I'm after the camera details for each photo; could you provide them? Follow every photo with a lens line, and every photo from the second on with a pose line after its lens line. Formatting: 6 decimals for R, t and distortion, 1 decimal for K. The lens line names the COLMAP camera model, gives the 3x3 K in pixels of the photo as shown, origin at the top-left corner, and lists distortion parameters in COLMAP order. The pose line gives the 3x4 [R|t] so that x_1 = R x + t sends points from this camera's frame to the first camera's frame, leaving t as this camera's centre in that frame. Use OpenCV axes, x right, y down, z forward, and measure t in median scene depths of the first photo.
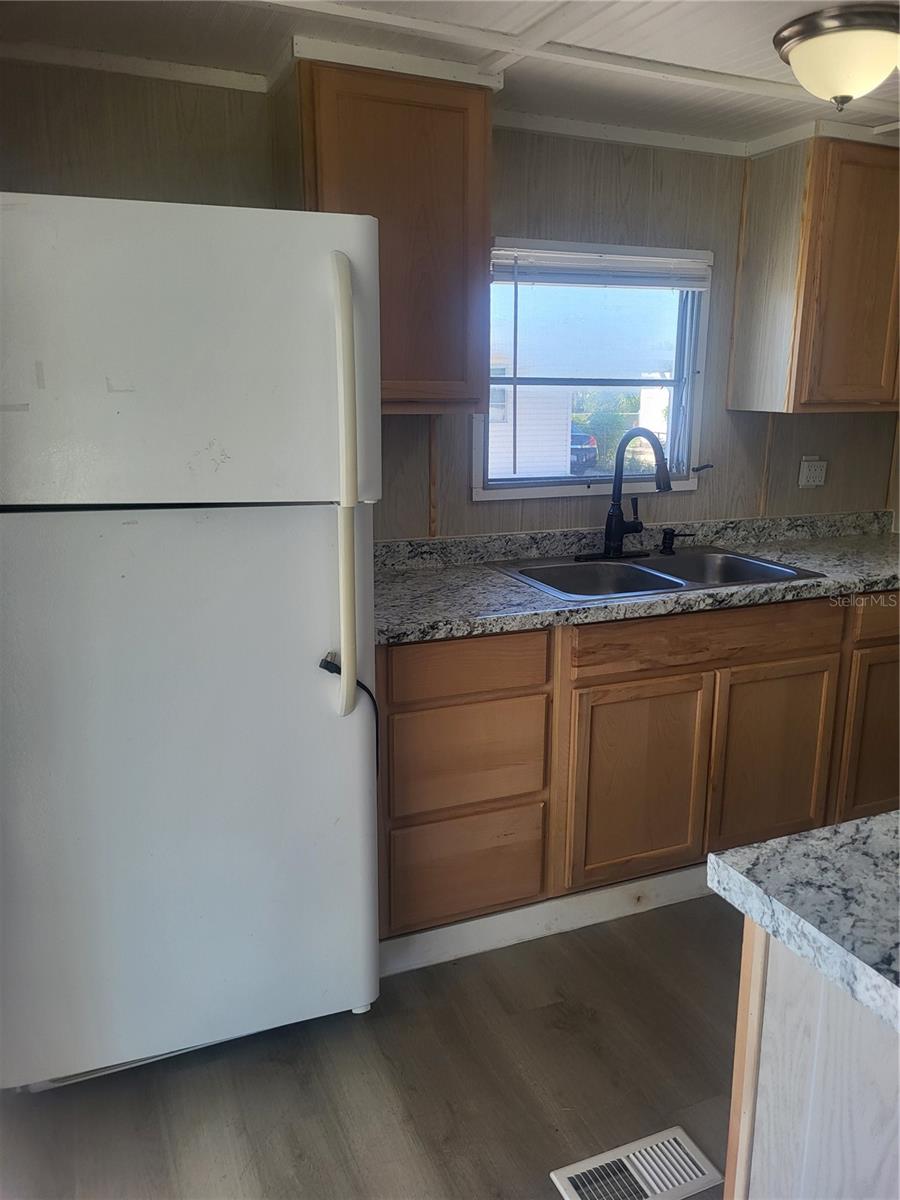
lens RADIAL K [[915.1, 0, 472.4], [0, 915.1, 611.2], [0, 0, 1]] dist [0.052577, -0.041383]
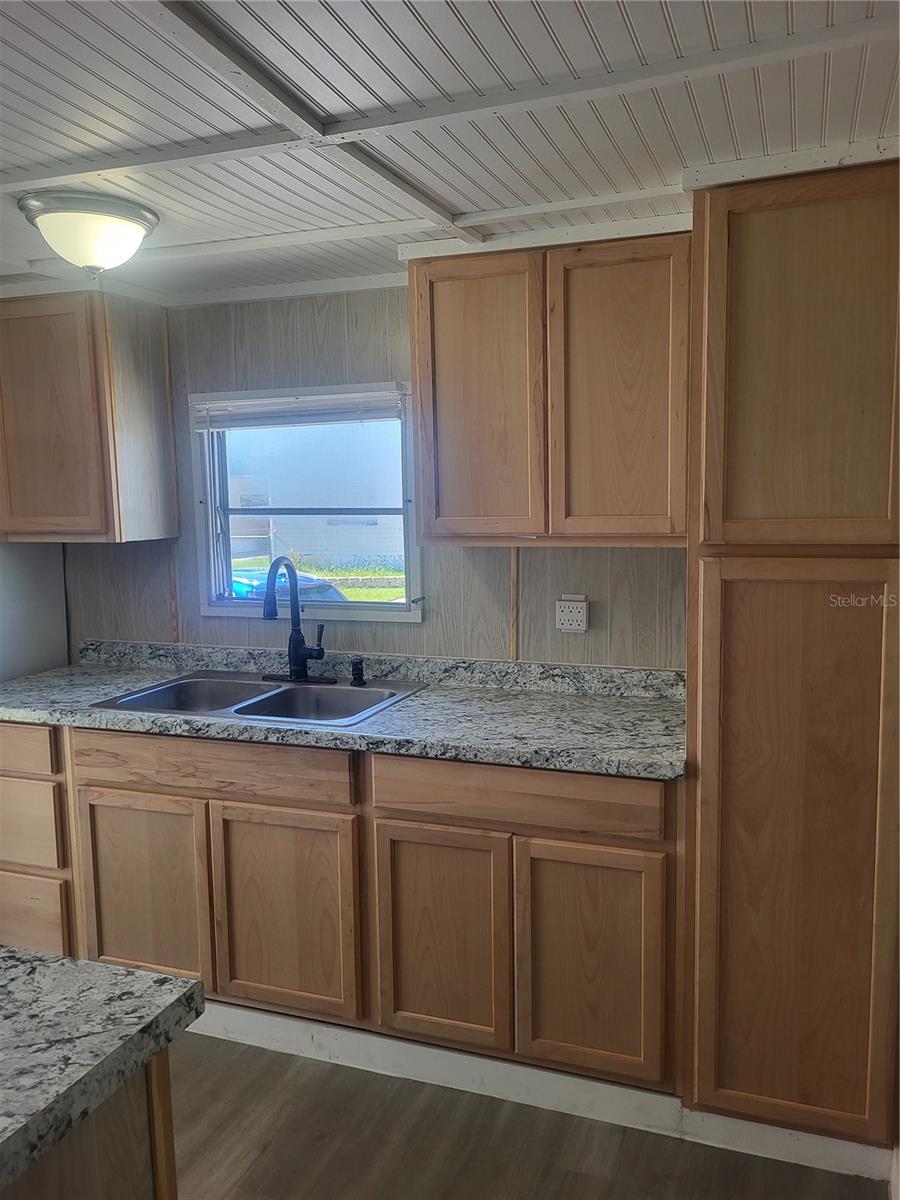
lens RADIAL K [[915.1, 0, 472.4], [0, 915.1, 611.2], [0, 0, 1]] dist [0.052577, -0.041383]
pose [[0.729054, 0.070294, -0.680837, 1.158318], [-0.144038, 0.988194, -0.052211, -0.129087], [0.669128, 0.136131, 0.730572, 0.439650]]
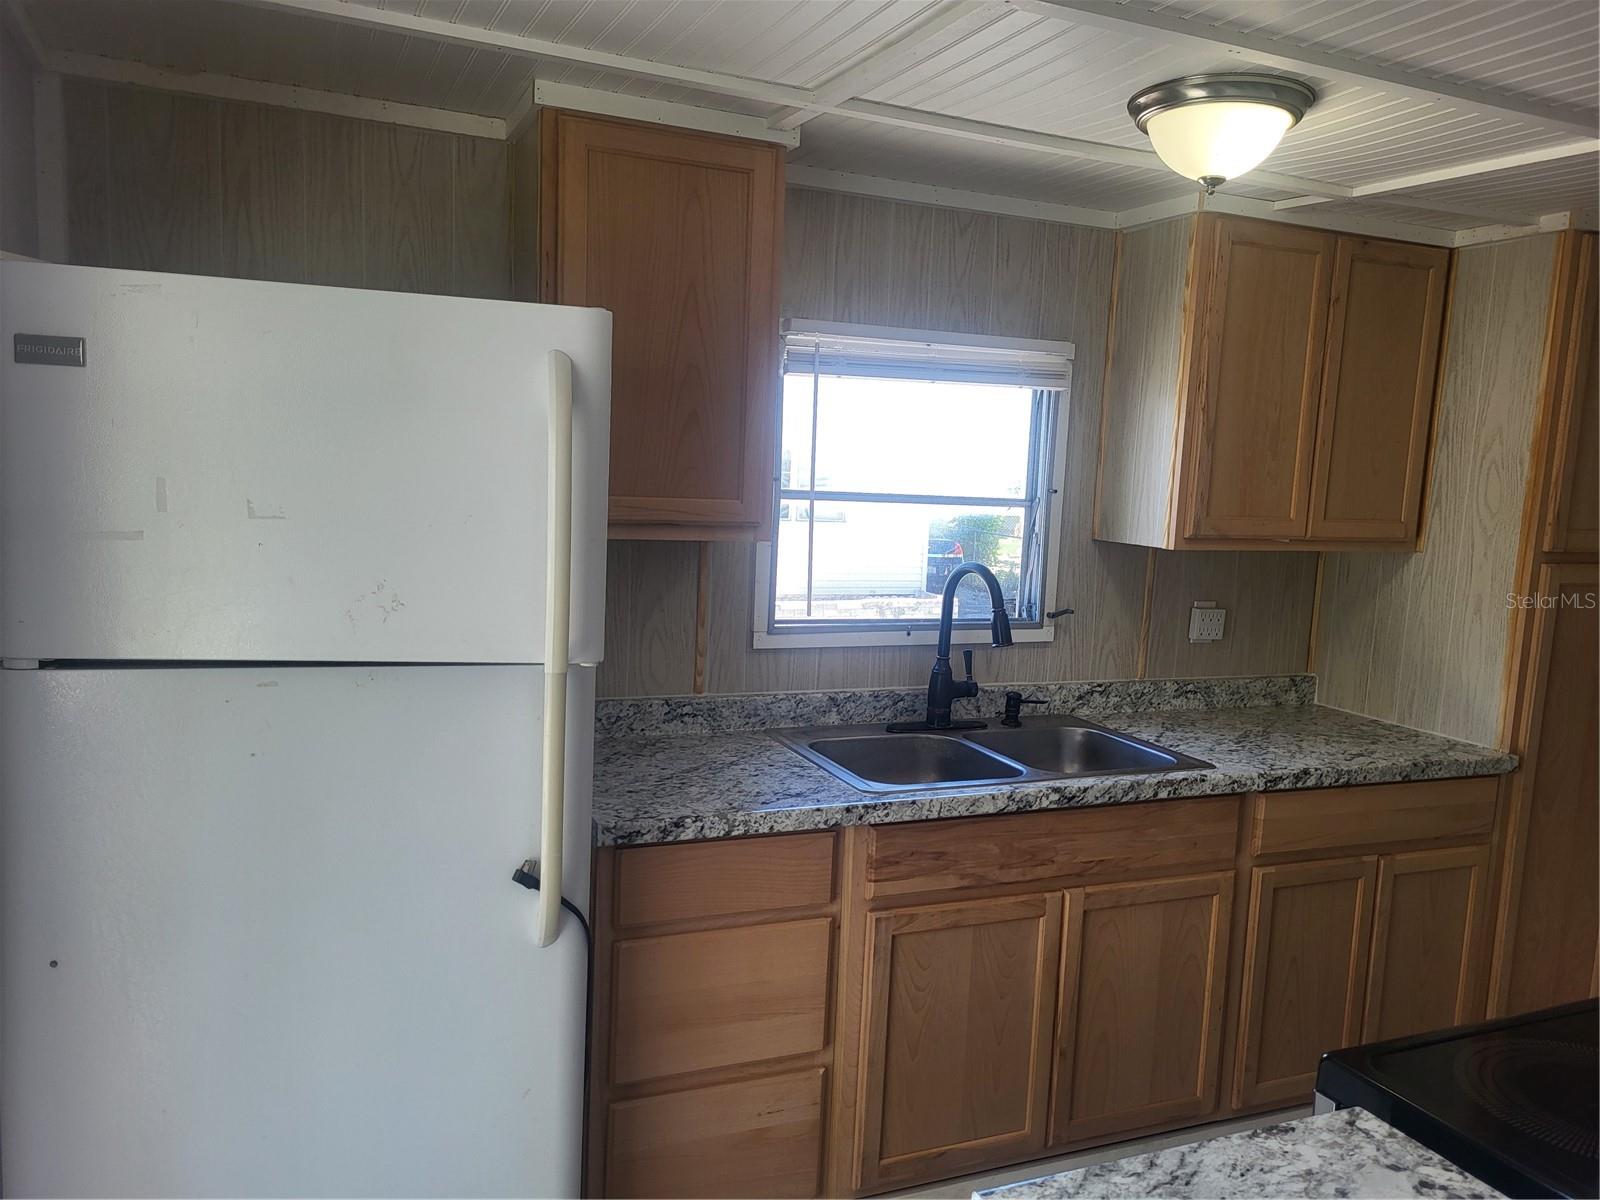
lens RADIAL K [[1217.9, 0, 798.8], [0, 1217.9, 633.4], [0, 0, 1]] dist [0.055043, -0.045965]
pose [[0.999373, 0.035239, -0.003324, 0.046476], [-0.035393, 0.993823, -0.105179, -0.031205], [-0.000403, 0.105230, 0.994448, -0.009098]]
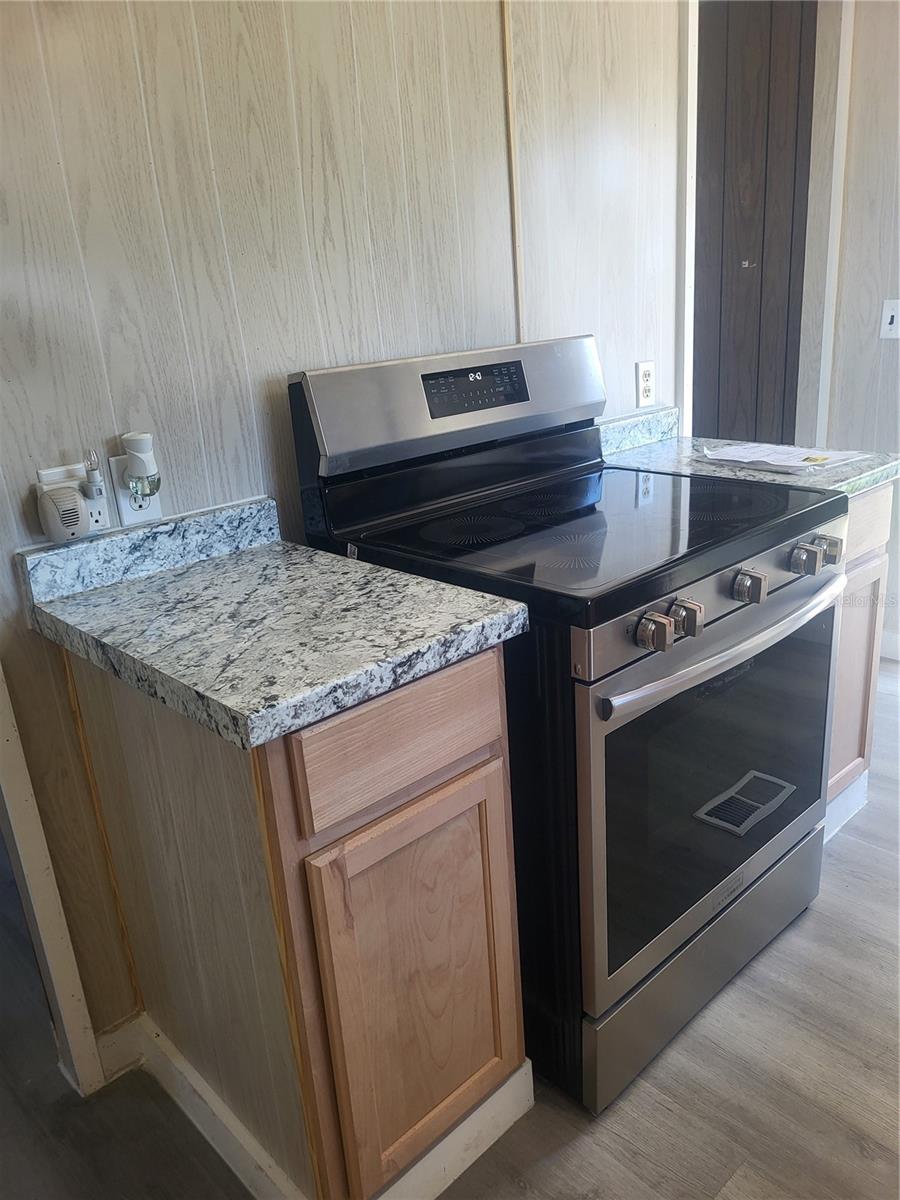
lens RADIAL K [[915.1, 0, 472.4], [0, 915.1, 611.2], [0, 0, 1]] dist [0.052577, -0.041383]
pose [[0.934319, -0.185128, 0.304592, 0.357548], [0.157648, 0.981044, 0.112692, -0.102666], [-0.319681, -0.057271, 0.945793, 0.626154]]
